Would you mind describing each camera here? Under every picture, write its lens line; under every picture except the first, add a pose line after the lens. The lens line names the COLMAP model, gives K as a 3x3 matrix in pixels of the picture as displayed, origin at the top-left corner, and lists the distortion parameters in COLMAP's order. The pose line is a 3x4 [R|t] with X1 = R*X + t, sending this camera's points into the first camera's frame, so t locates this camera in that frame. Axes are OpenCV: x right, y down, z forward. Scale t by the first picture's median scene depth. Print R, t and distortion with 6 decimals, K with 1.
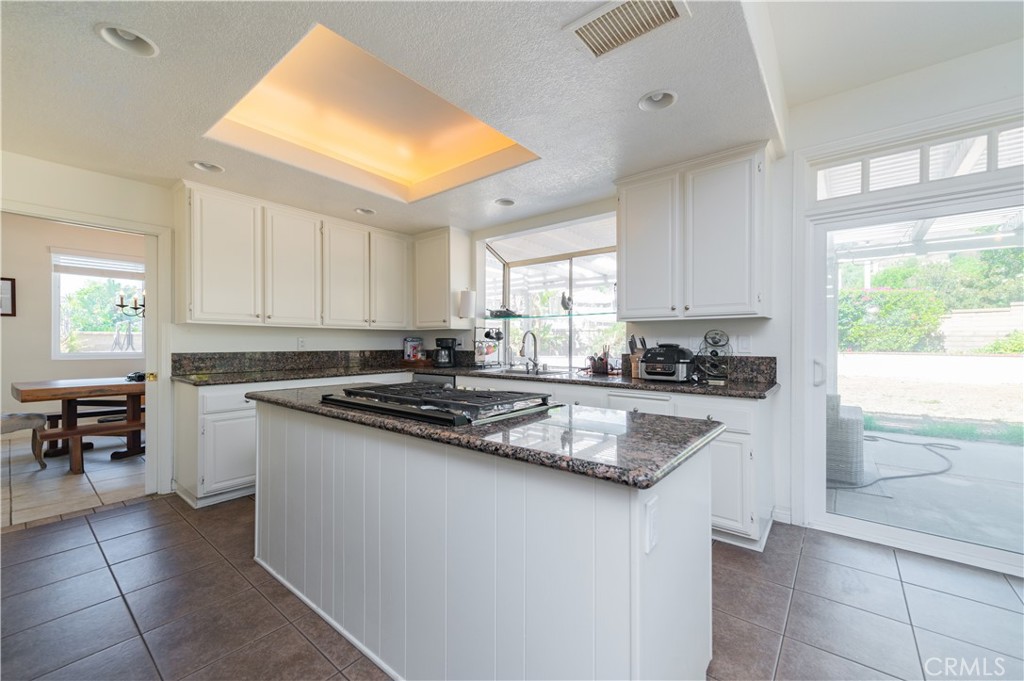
lens RADIAL K [[404.9, 0, 515.9], [0, 404.9, 341.0], [0, 0, 1]] dist [0.013912, -0.001557]
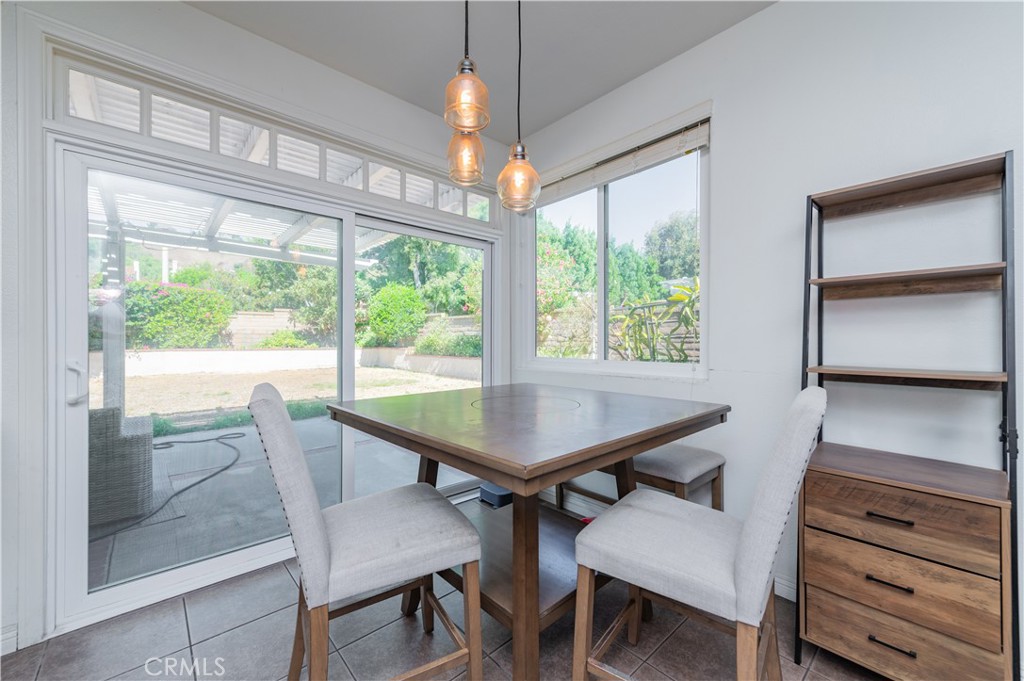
lens RADIAL K [[404.9, 0, 516.3], [0, 404.9, 344.4], [0, 0, 1]] dist [0.013912, -0.001557]
pose [[0.153424, -0.011274, 0.988096, 0.092949], [-0.004601, 0.999916, 0.012123, 0.001373], [-0.988150, -0.006406, 0.153360, 0.094183]]
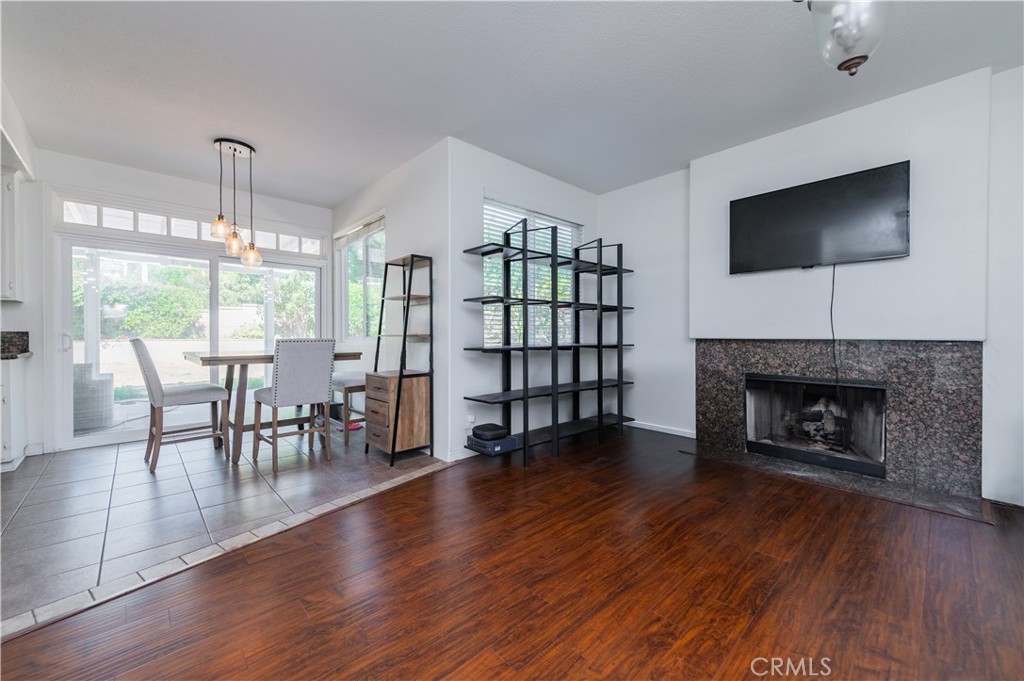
lens RADIAL K [[404.9, 0, 509.2], [0, 404.9, 339.4], [0, 0, 1]] dist [0.013912, -0.001557]
pose [[0.146580, -0.013521, 0.989106, -0.206554], [-0.005399, 0.999881, 0.014468, 0.016270], [-0.989184, -0.007461, 0.146489, -0.336864]]
